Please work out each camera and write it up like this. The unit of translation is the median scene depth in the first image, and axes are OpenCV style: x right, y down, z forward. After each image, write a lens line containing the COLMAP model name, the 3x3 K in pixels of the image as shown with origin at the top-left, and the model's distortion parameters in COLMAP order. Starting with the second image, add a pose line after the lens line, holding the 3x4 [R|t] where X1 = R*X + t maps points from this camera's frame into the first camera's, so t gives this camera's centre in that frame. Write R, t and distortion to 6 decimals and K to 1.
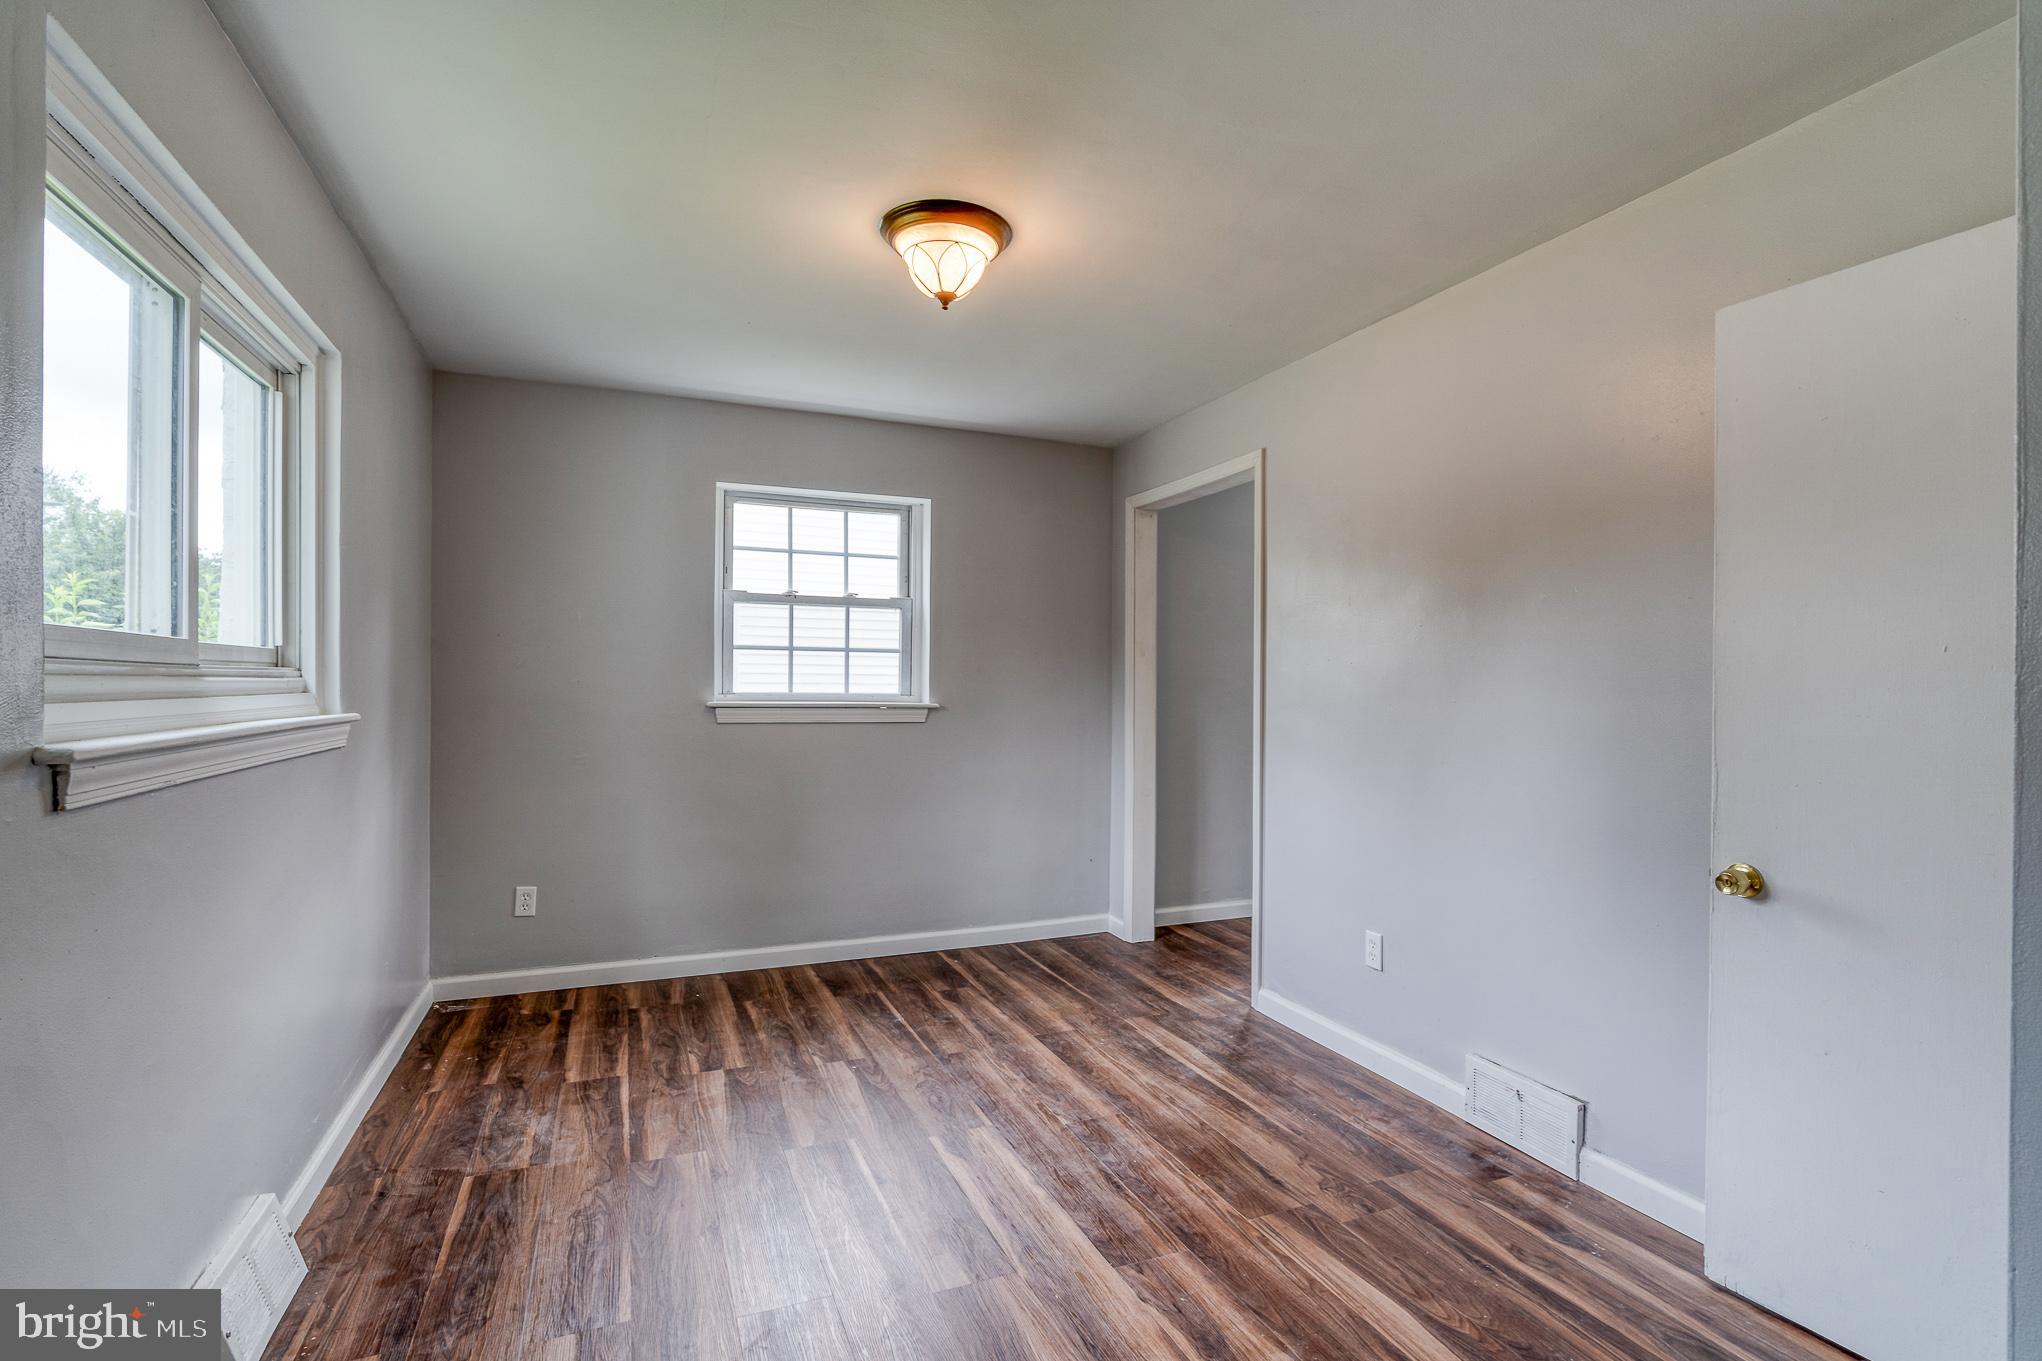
lens RADIAL K [[934.4, 0, 1011.8], [0, 934.4, 686.3], [0, 0, 1]] dist [-0.013439, 0.006239]
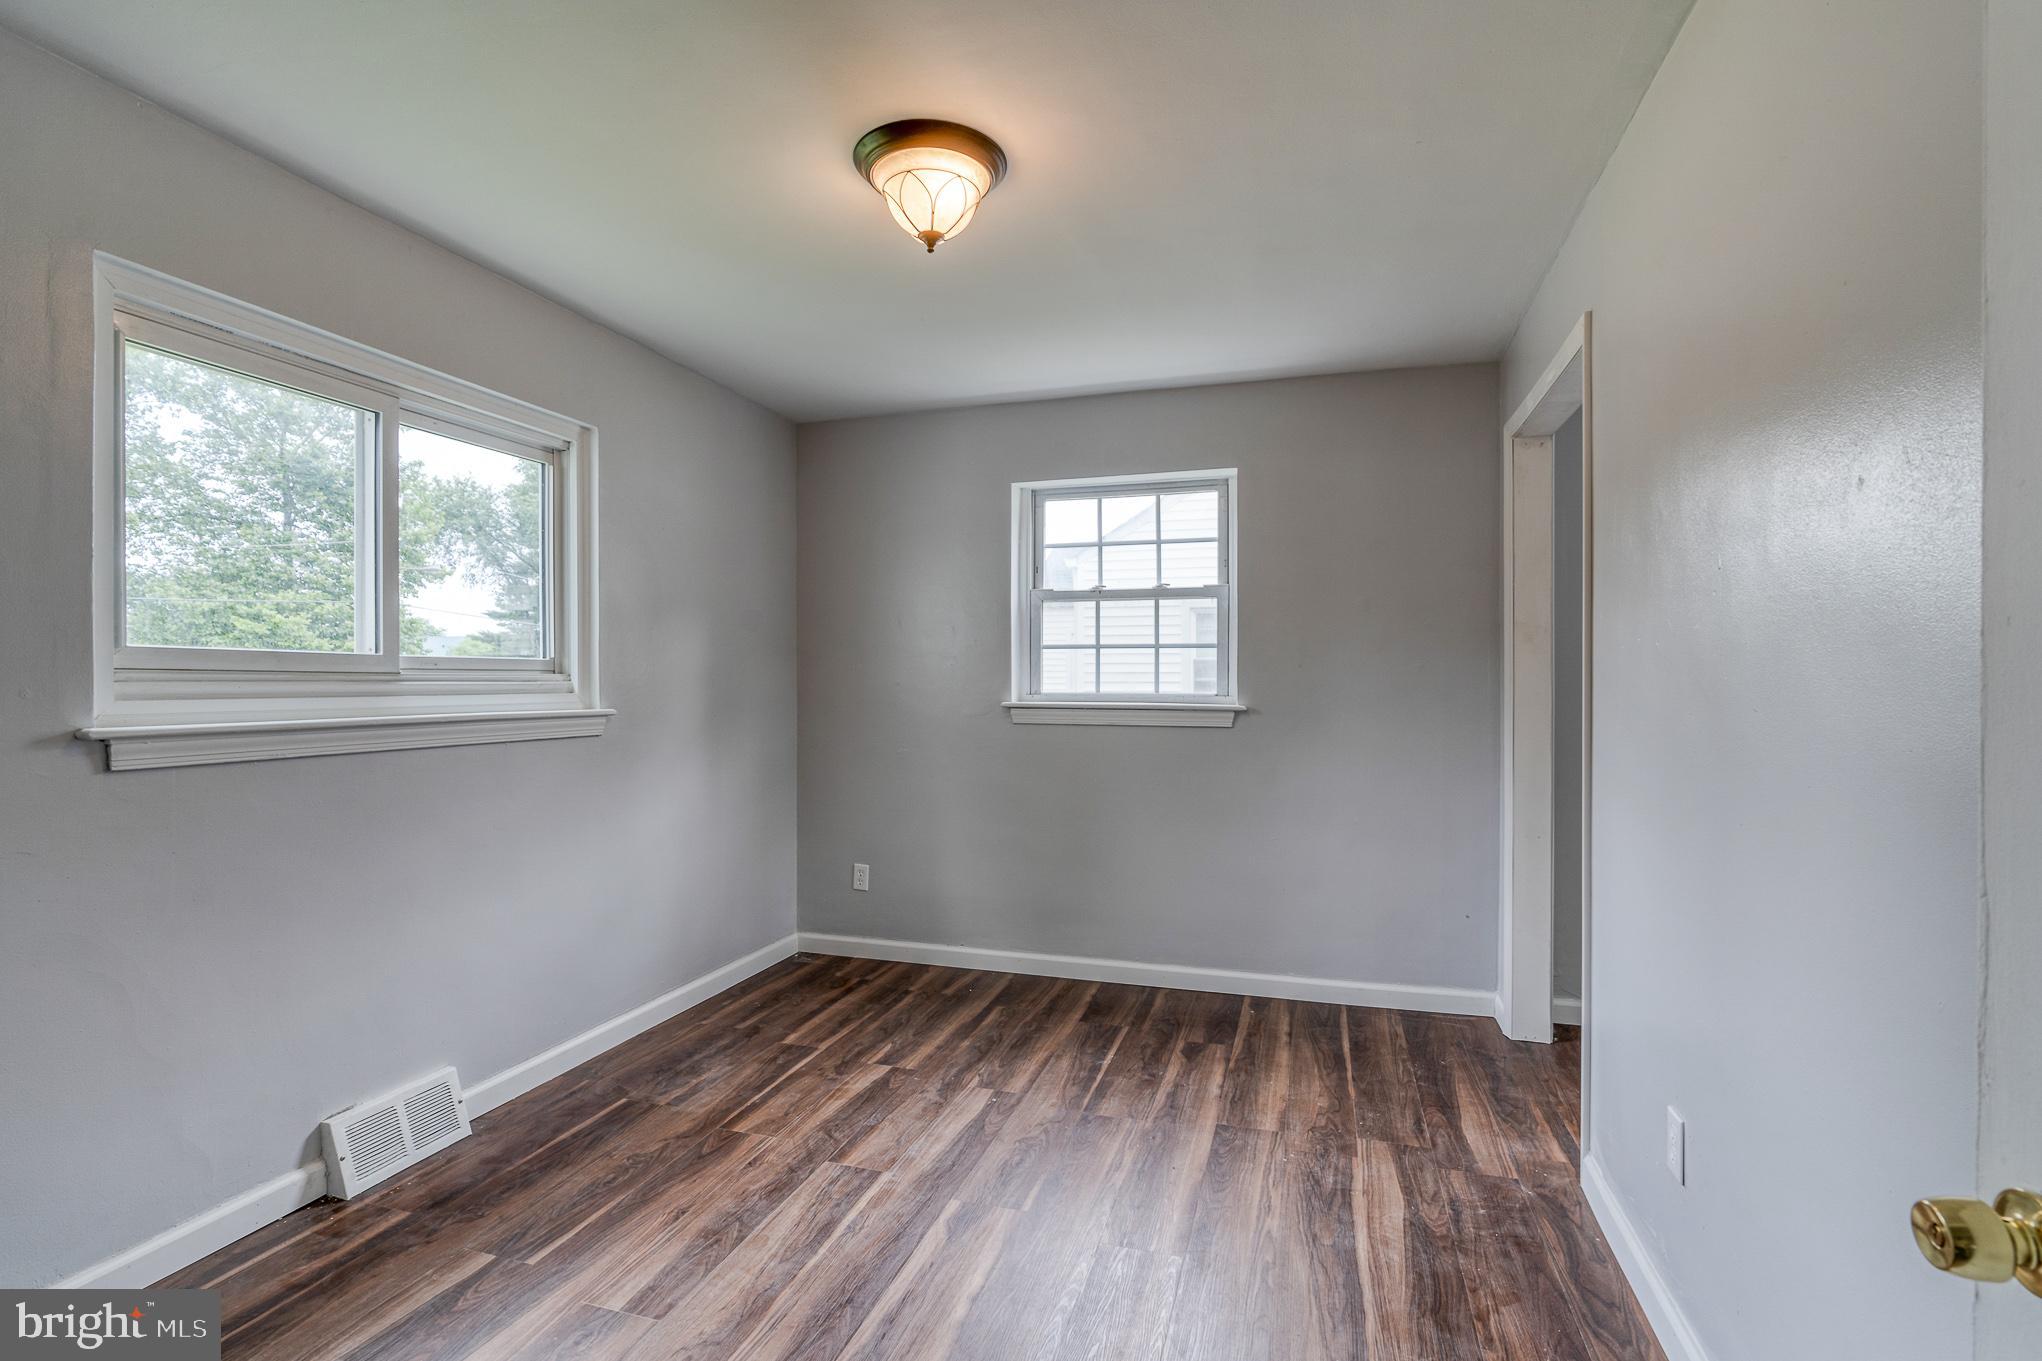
lens RADIAL K [[934.4, 0, 1041.3], [0, 934.4, 685.3], [0, 0, 1]] dist [-0.013439, 0.006239]
pose [[0.775466, -0.004784, -0.631371, 0.413272], [0.004319, 0.999988, -0.002273, 0.001245], [0.631374, -0.000965, 0.775478, 0.289736]]
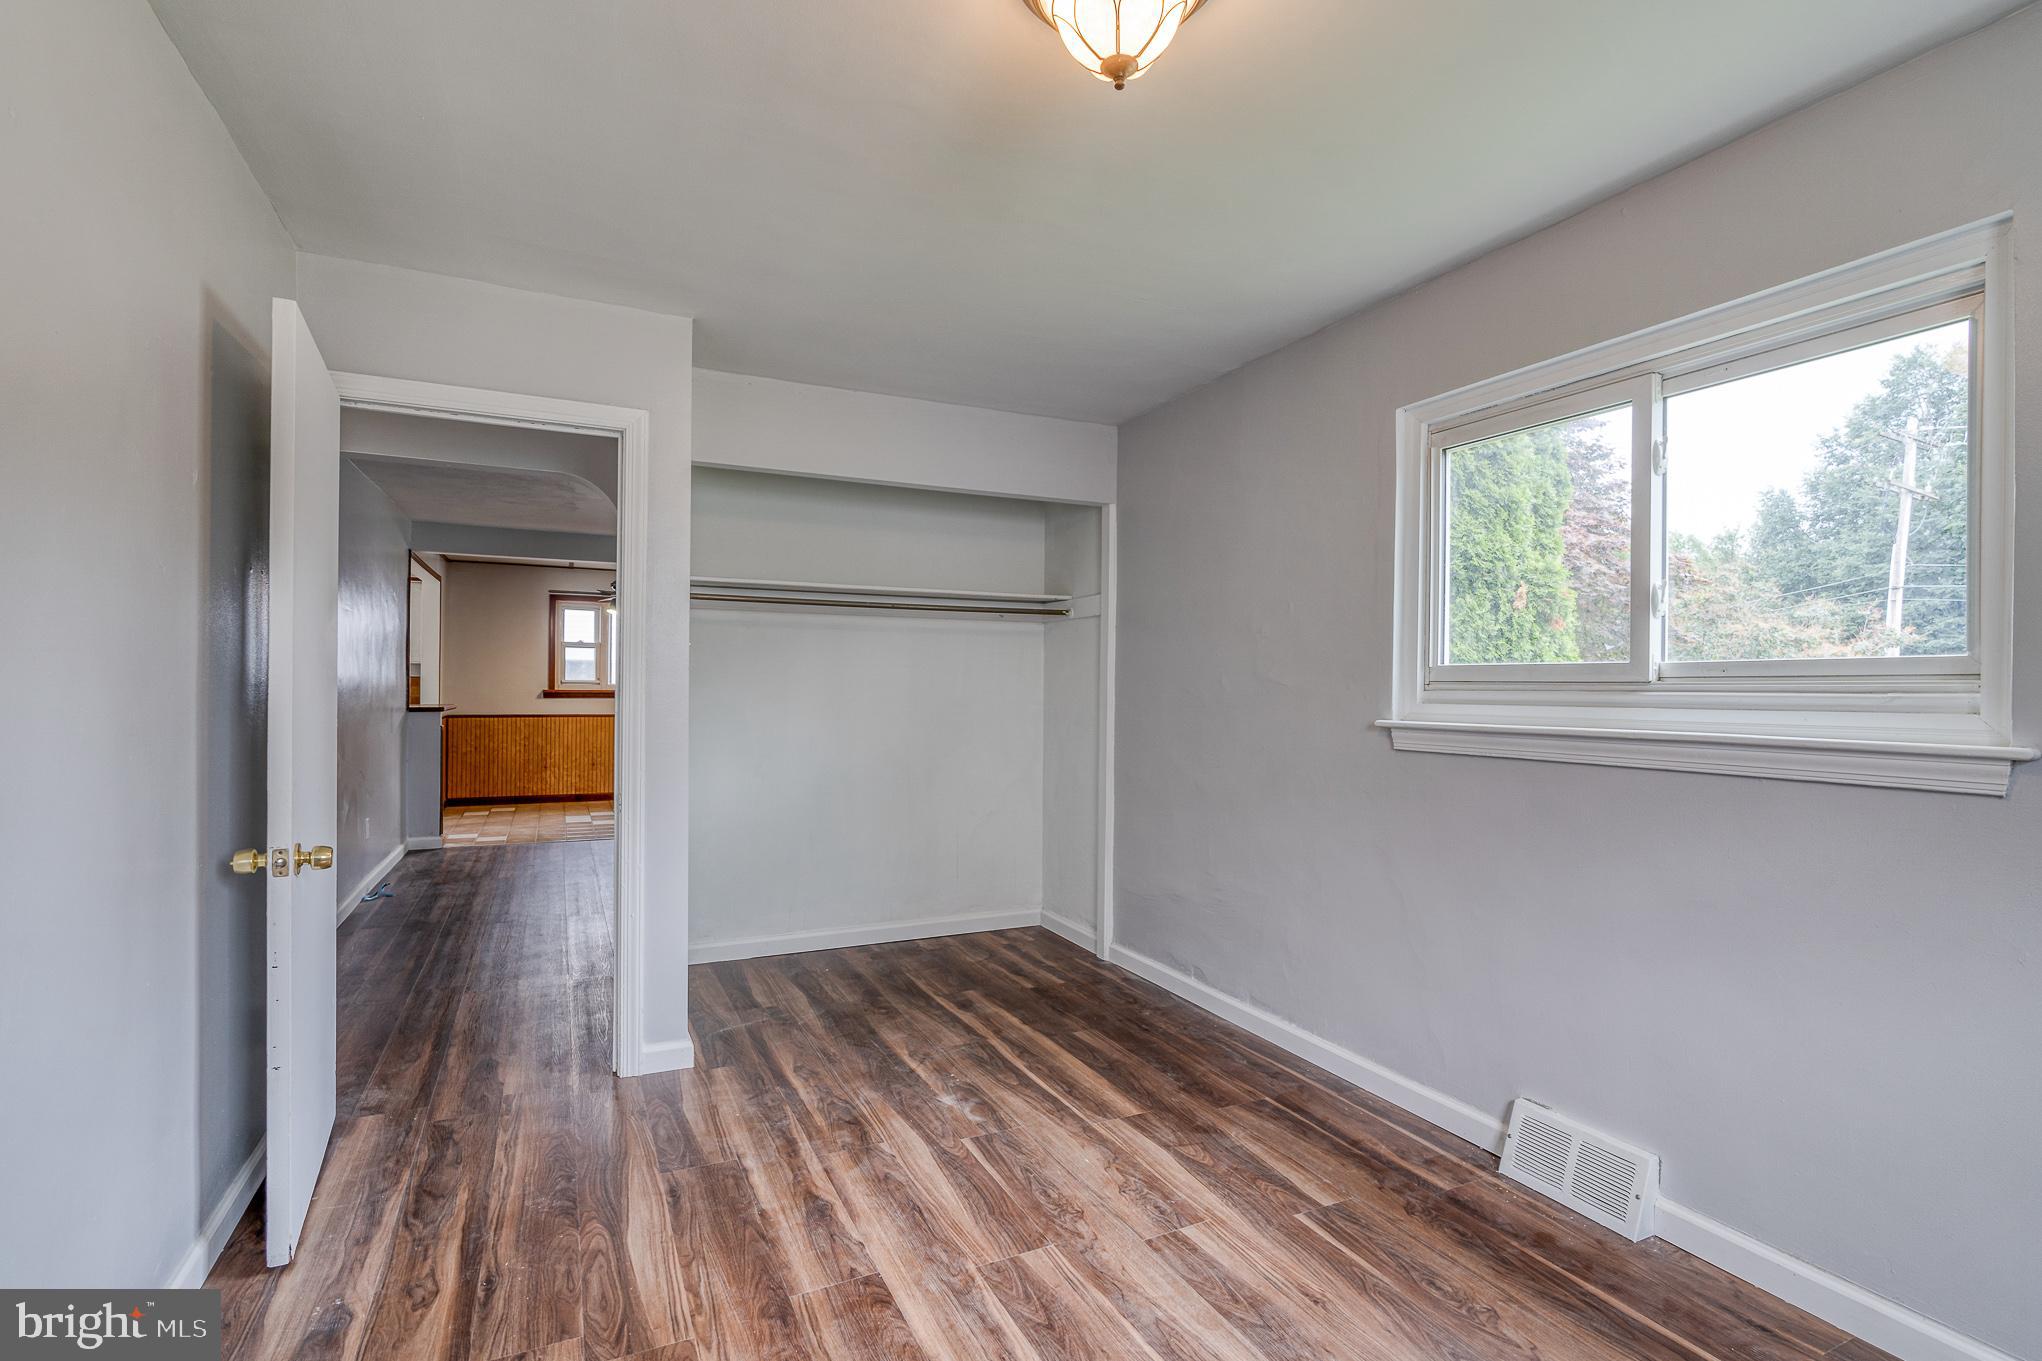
lens RADIAL K [[934.4, 0, 1015.5], [0, 934.4, 688.2], [0, 0, 1]] dist [-0.013439, 0.006239]
pose [[-0.997985, -0.018412, -0.060714, 0.021606], [-0.018314, 0.999830, -0.002170, 0.001304], [0.060744, -0.001054, -0.998153, 1.202811]]
